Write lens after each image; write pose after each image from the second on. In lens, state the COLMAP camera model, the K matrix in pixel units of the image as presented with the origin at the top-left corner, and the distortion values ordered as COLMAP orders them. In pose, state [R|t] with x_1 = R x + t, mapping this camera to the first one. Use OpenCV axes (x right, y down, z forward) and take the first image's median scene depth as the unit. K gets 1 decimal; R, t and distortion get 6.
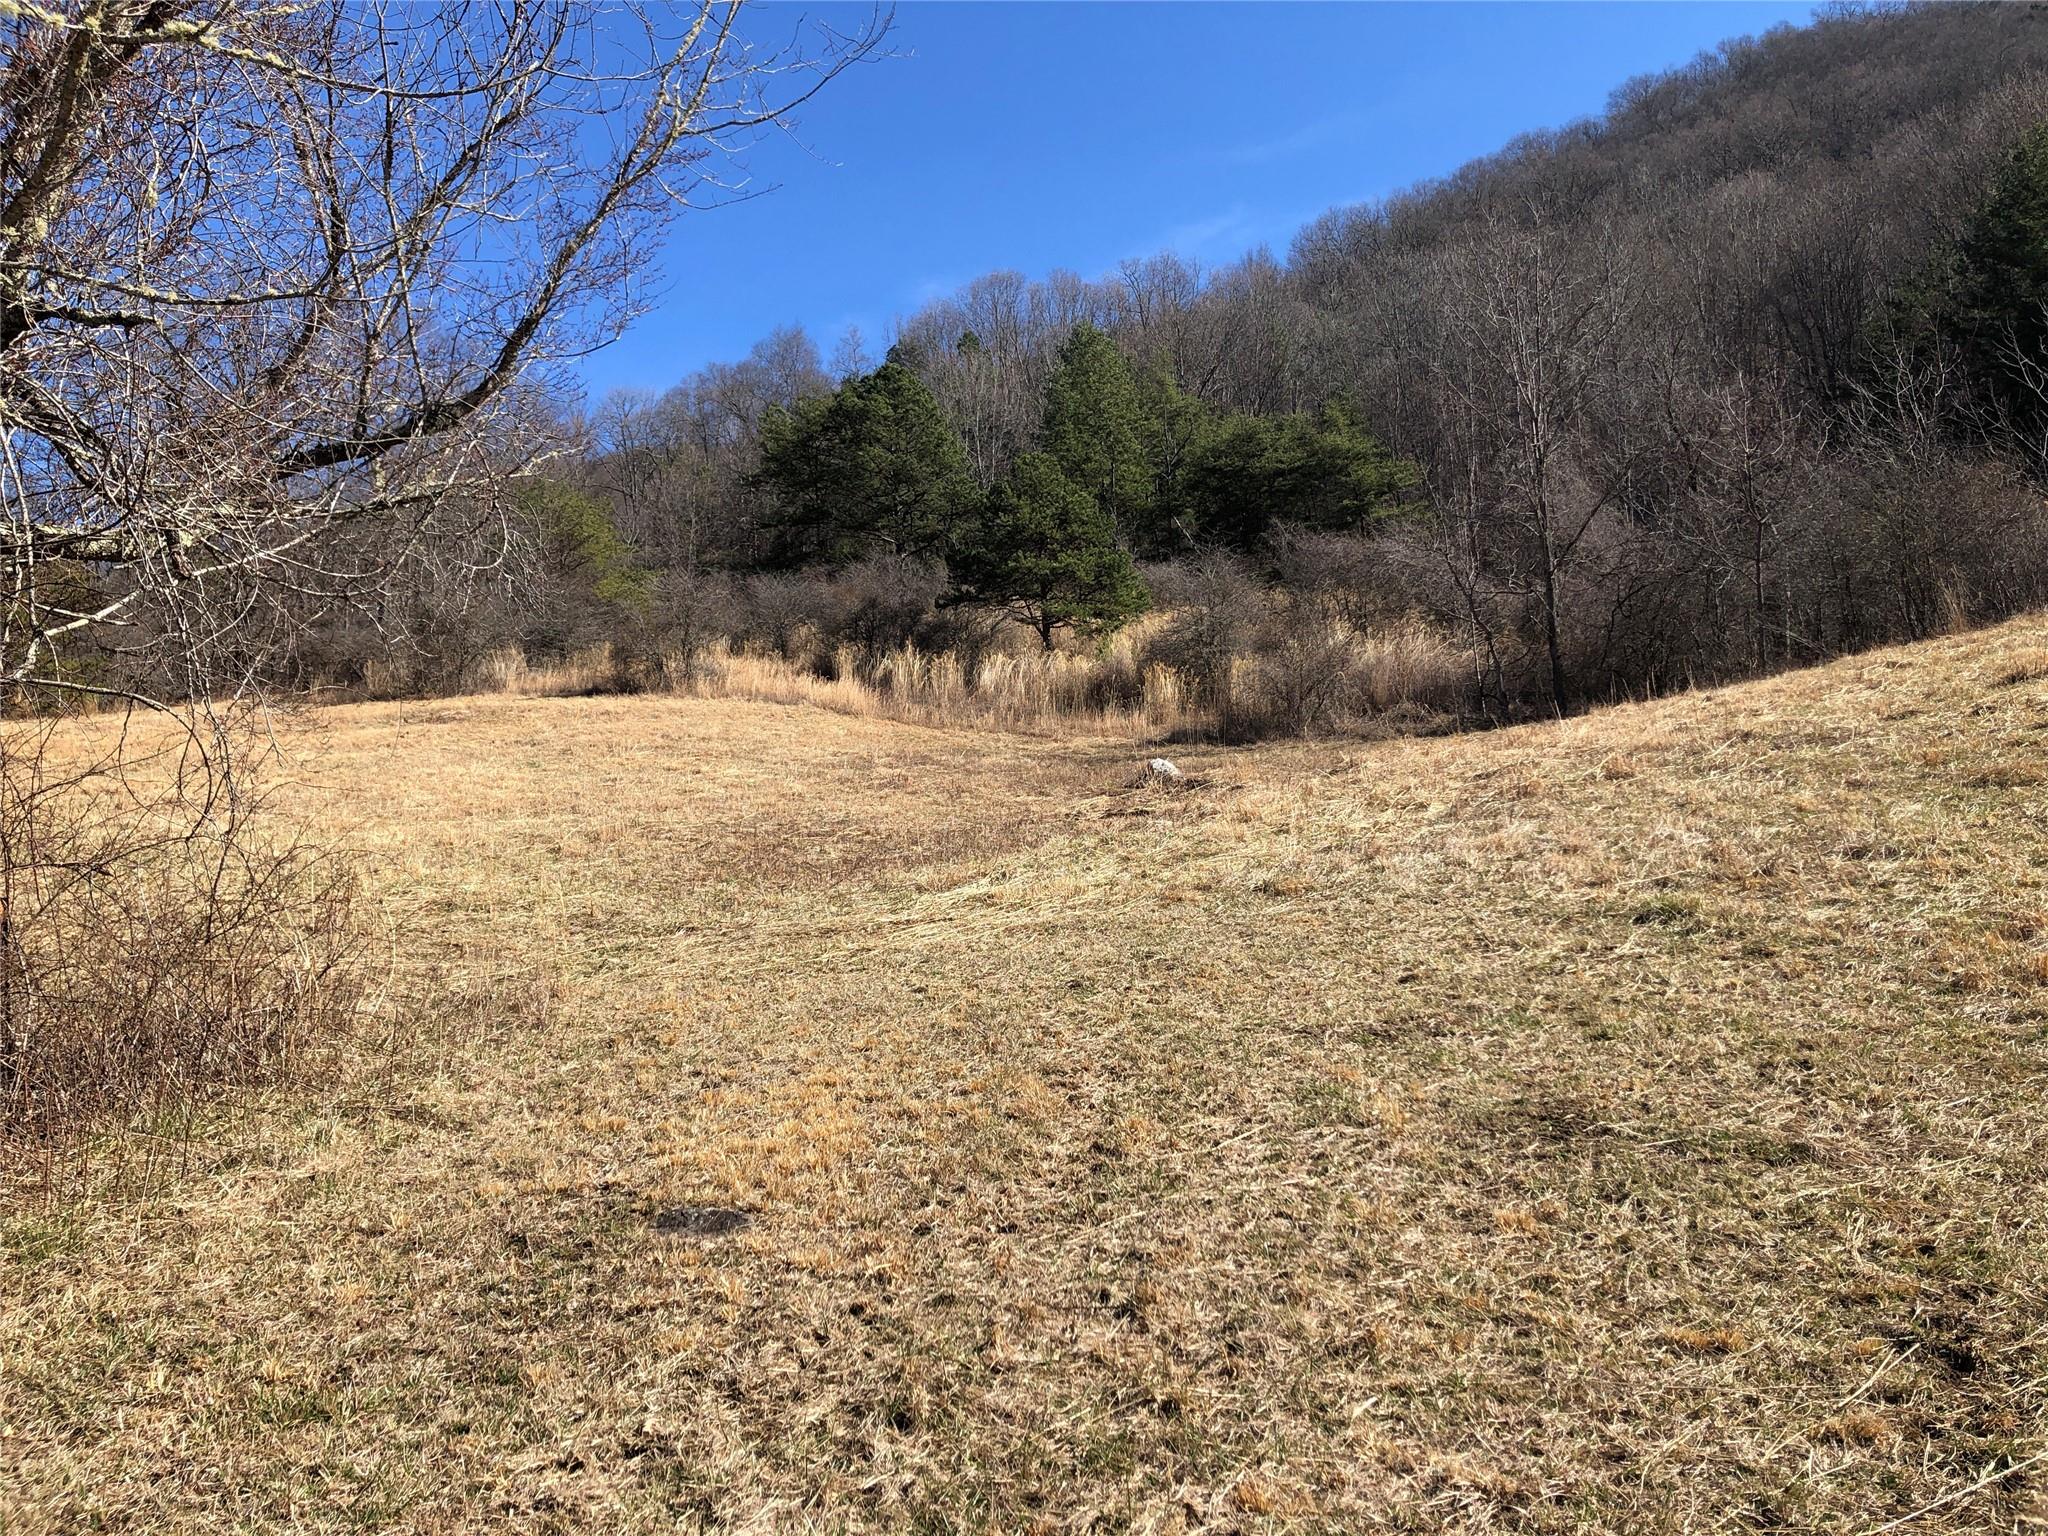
lens RADIAL K [[1619.8, 0, 1026.0], [0, 1619.8, 825.5], [0, 0, 1]] dist [0.031515, -0.003764]
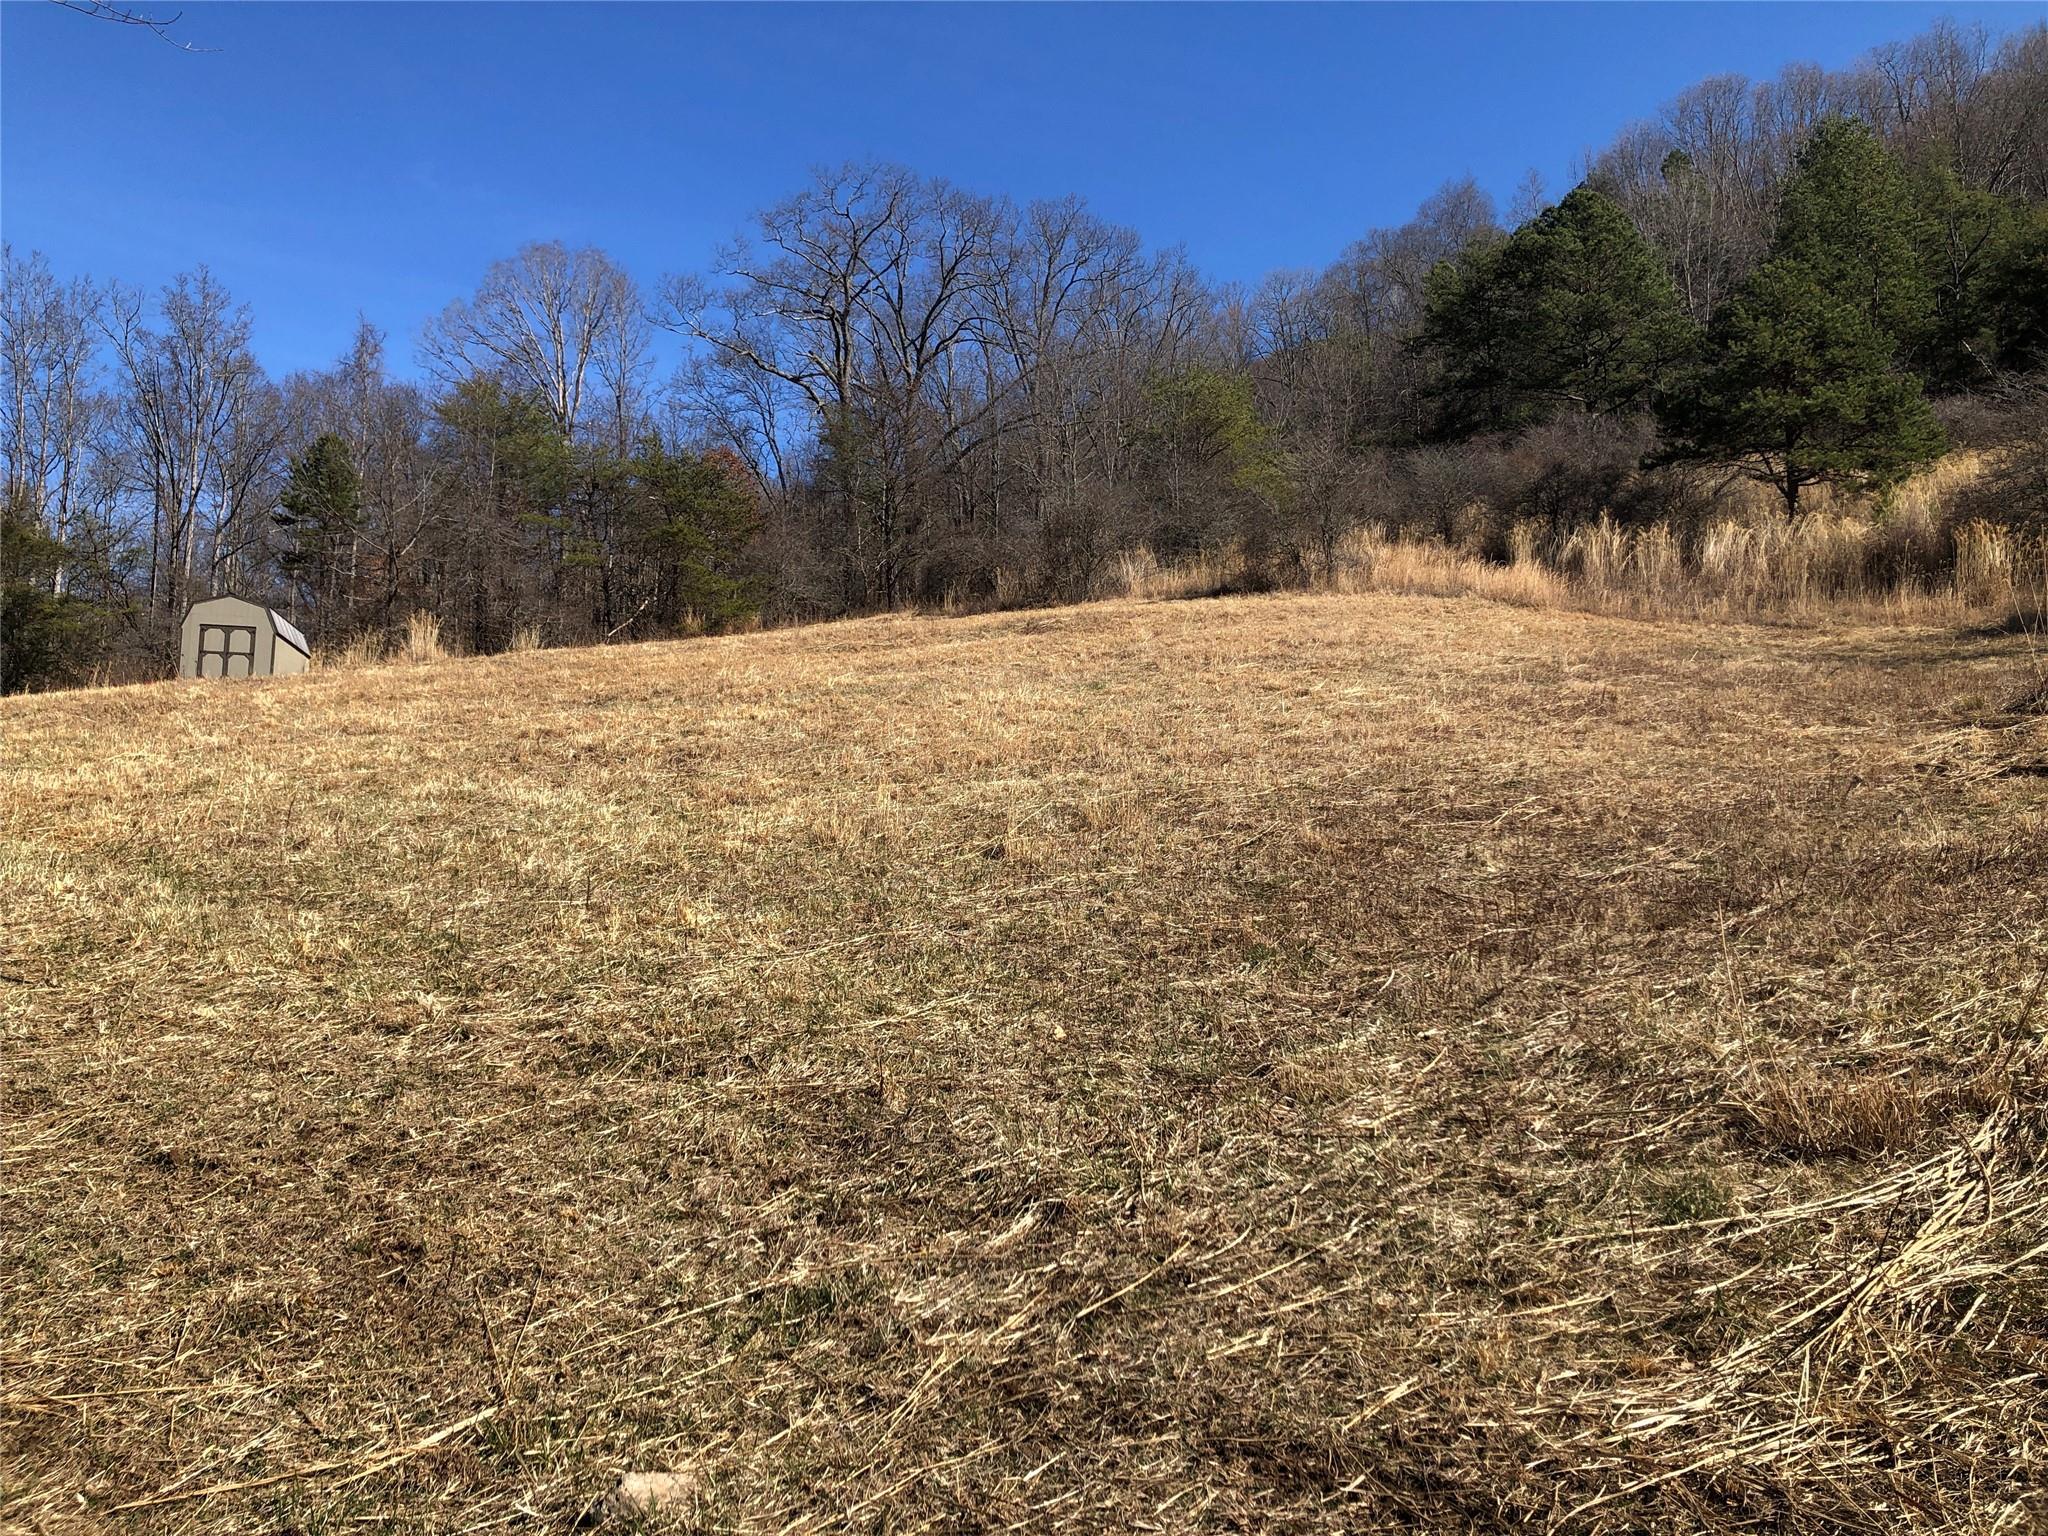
lens RADIAL K [[1637.2, 0, 1016.6], [0, 1637.2, 738.7], [0, 0, 1]] dist [0.002467, -0.002771]
pose [[0.916249, -0.000843, -0.400609, -0.014561], [0.003948, 0.999968, 0.006926, -0.008926], [0.400590, -0.007928, 0.916223, 0.141239]]
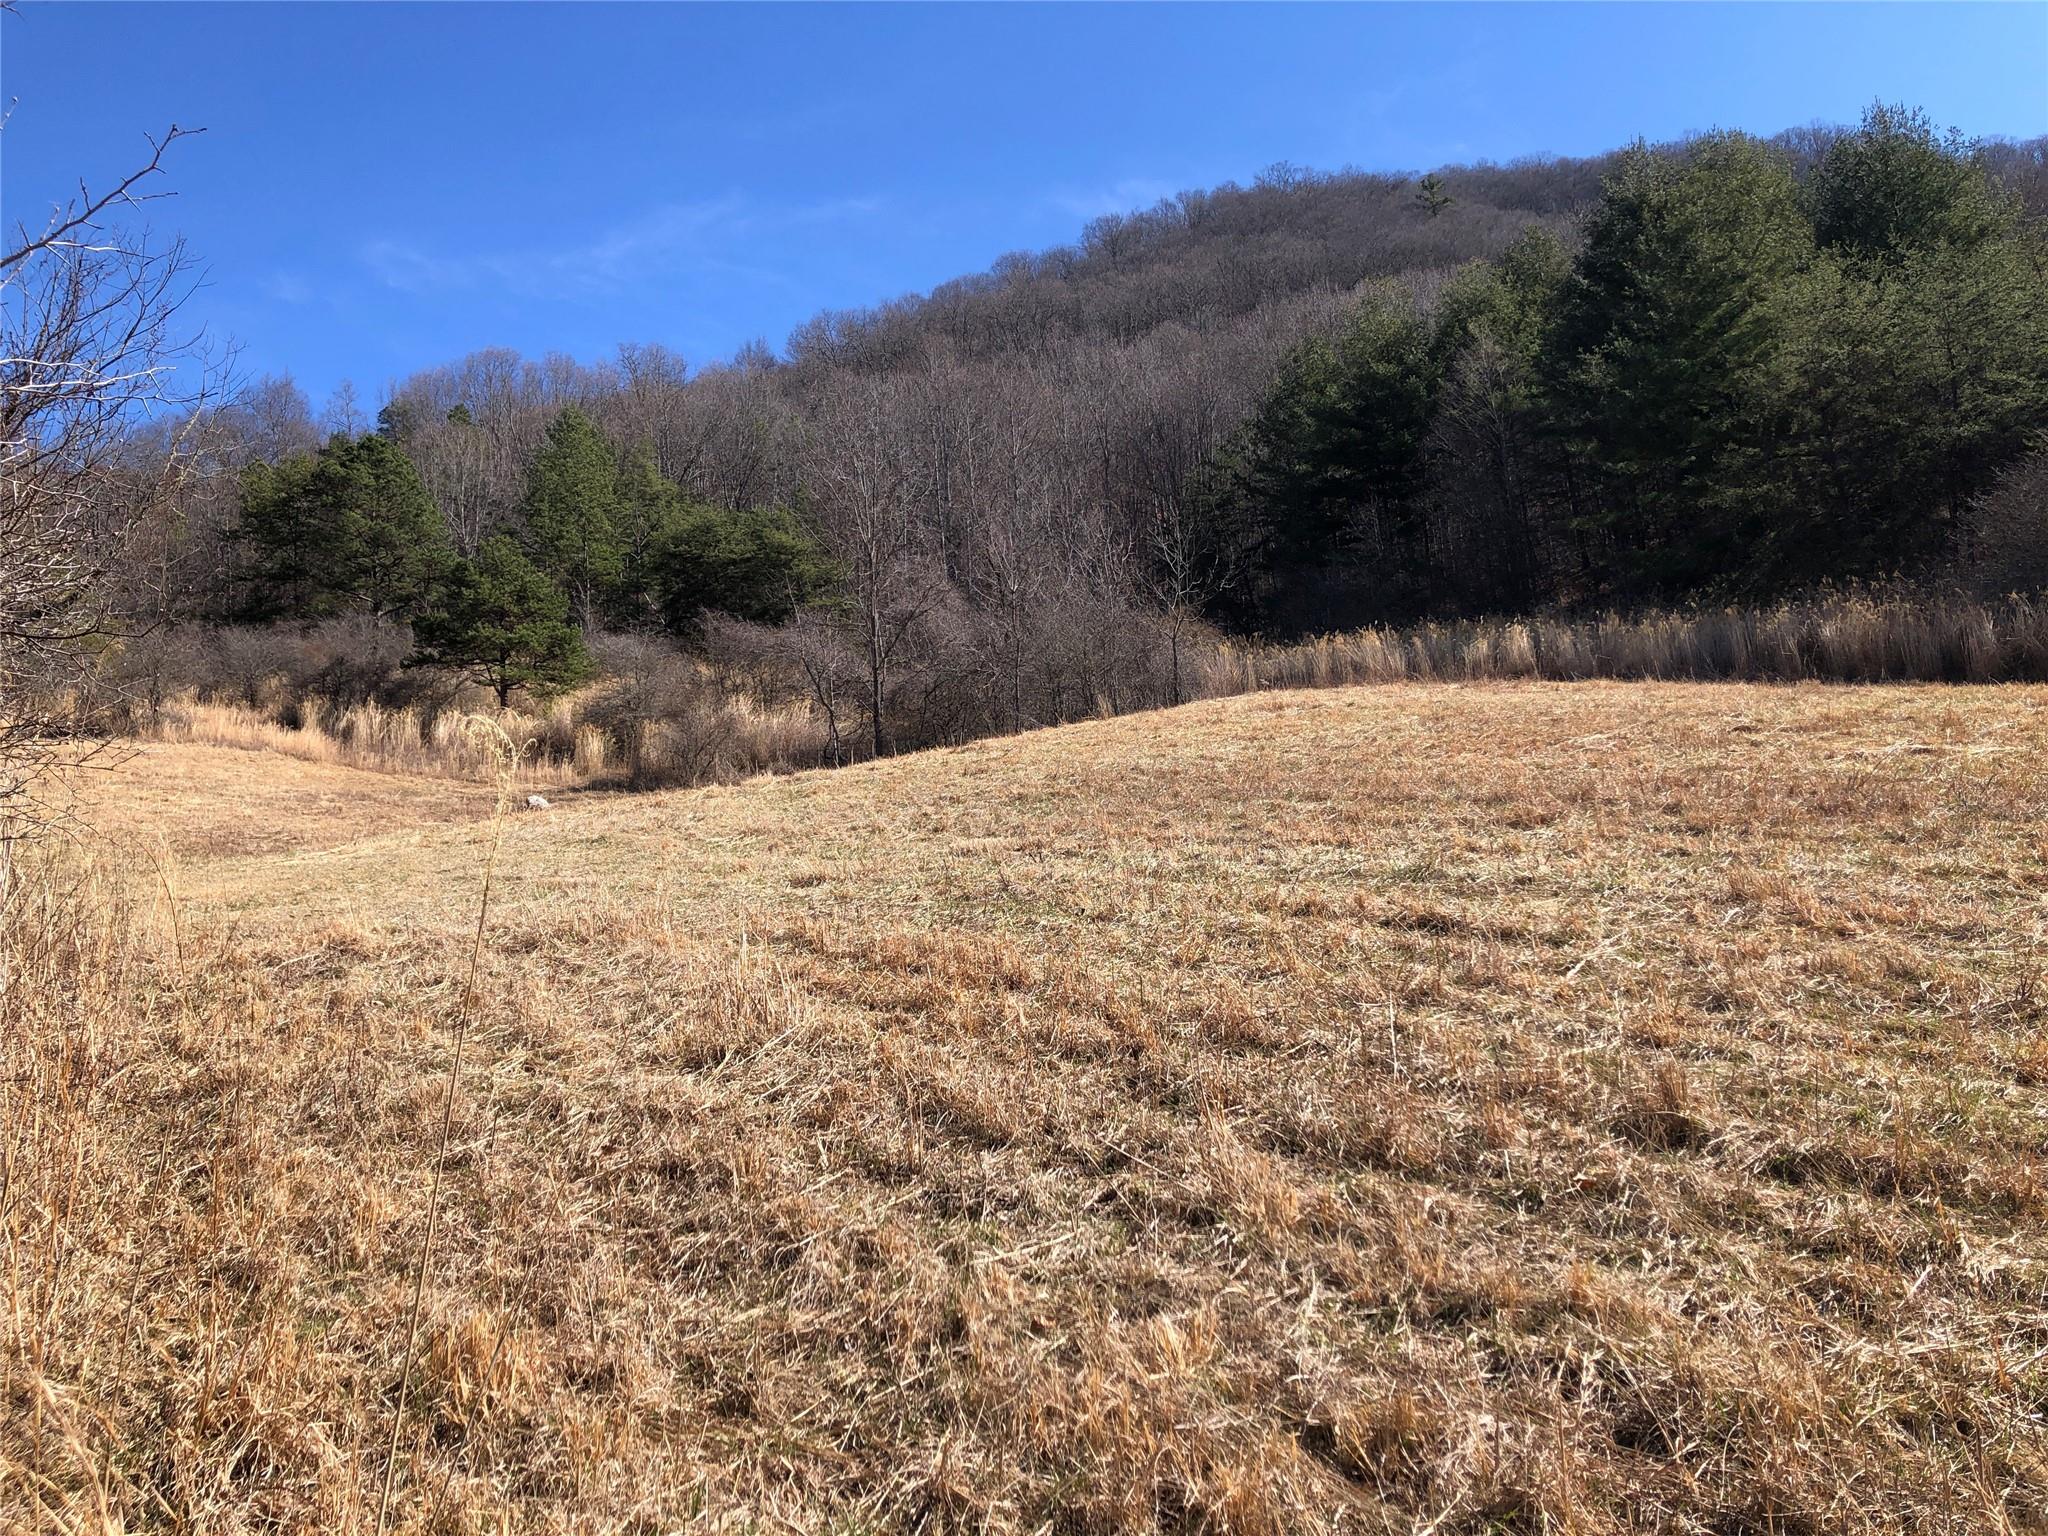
lens RADIAL K [[1696.3, 0, 1019.1], [0, 1696.3, 732.1], [0, 0, 1]] dist [-0.003799, -0.003214]
pose [[0.962514, 0.029973, 0.269572, 0.041429], [-0.004576, 0.995528, -0.094353, 0.018199], [-0.271194, 0.089583, 0.958347, -0.232780]]
